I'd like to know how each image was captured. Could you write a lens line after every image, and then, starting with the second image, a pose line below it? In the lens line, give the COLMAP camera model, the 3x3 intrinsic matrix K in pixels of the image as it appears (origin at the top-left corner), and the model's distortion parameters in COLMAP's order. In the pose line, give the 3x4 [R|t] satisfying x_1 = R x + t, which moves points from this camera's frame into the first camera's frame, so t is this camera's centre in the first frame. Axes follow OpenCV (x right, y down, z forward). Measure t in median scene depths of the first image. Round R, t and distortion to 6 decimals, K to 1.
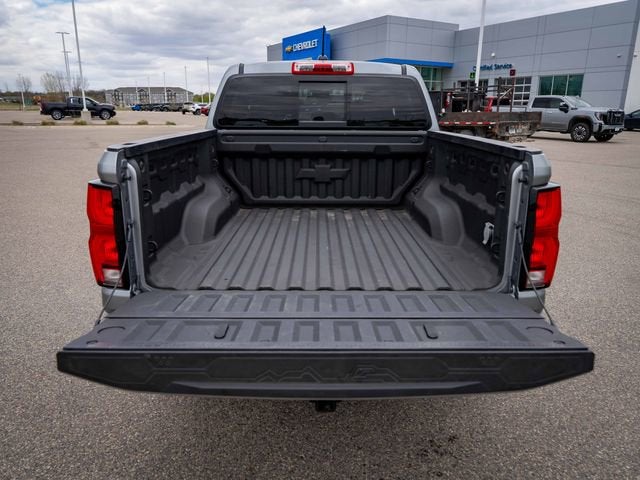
lens RADIAL K [[470.1, 0, 325.8], [0, 470.1, 241.8], [0, 0, 1]] dist [-0.001006, 0.001000]
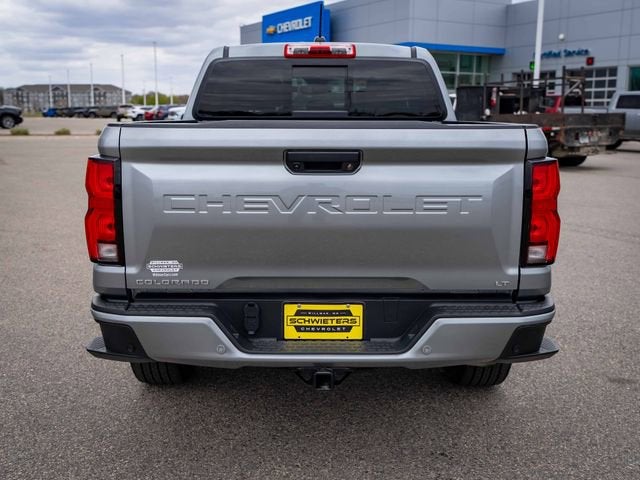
lens RADIAL K [[701.3, 0, 320.0], [0, 701.3, 240.0], [0, 0, 1]] dist [0.003950, 0.007922]
pose [[0.999980, -0.001896, -0.006071, 0.000646], [0.001291, 0.995158, -0.098276, 0.069937], [0.006228, 0.098266, 0.995141, -0.168971]]
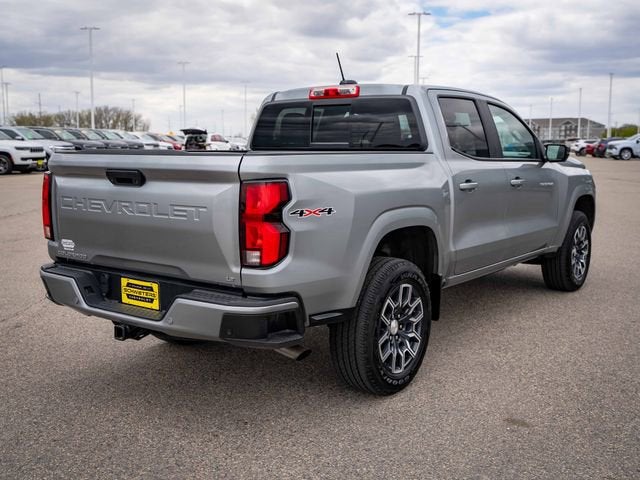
lens RADIAL K [[701.3, 0, 320.0], [0, 701.3, 240.0], [0, 0, 1]] dist [0.003950, 0.007922]
pose [[0.799082, 0.074460, -0.596593, 0.600988], [-0.160616, 0.982675, -0.092484, 0.061911], [0.579371, 0.169724, 0.797197, -0.120989]]
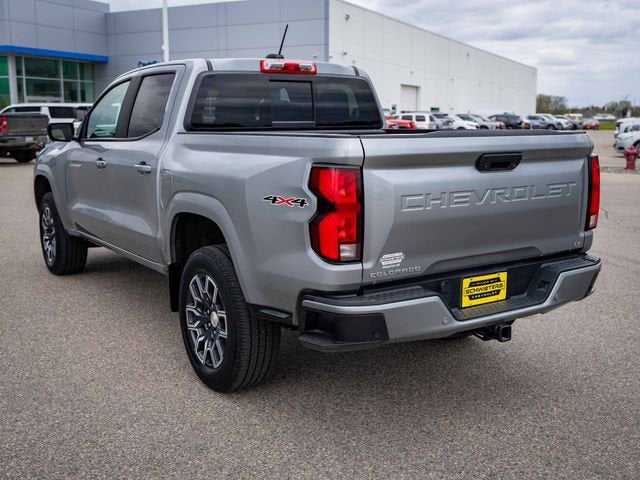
lens RADIAL K [[701.3, 0, 320.0], [0, 701.3, 240.0], [0, 0, 1]] dist [0.003950, 0.007922]
pose [[0.838734, -0.101116, 0.535071, -0.497373], [0.158120, 0.985495, -0.061620, 0.049057], [-0.521080, 0.136288, 0.842557, -0.122297]]
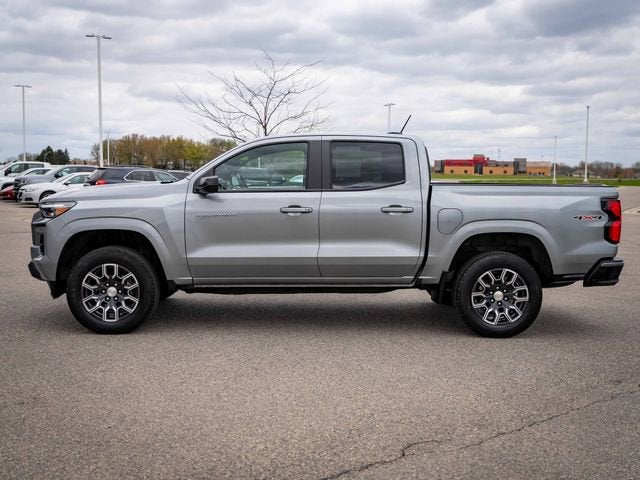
lens RADIAL K [[701.3, 0, 320.0], [0, 701.3, 240.0], [0, 0, 1]] dist [0.003950, 0.007922]
pose [[-0.027505, -0.095382, 0.995061, -1.459354], [0.257266, 0.961230, 0.099250, -0.243778], [-0.965949, 0.258725, -0.001900, 0.902842]]
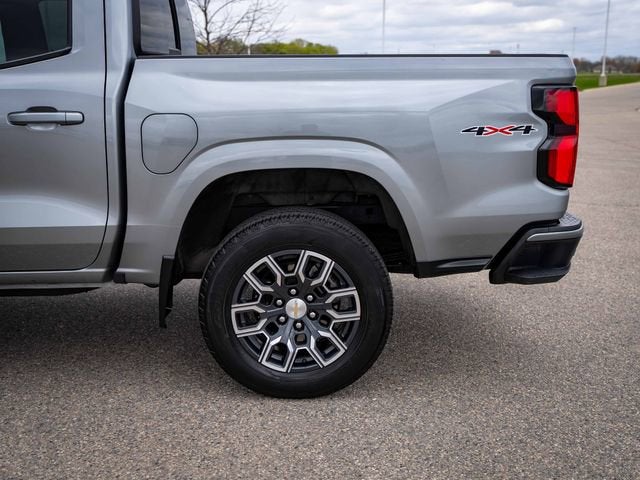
lens RADIAL K [[701.3, 0, 320.0], [0, 701.3, 240.0], [0, 0, 1]] dist [0.003950, 0.007922]
pose [[-0.007690, -0.231287, 0.972855, -0.742142], [0.271237, 0.935928, 0.224652, -0.109814], [-0.962482, 0.265602, 0.055536, 0.541788]]
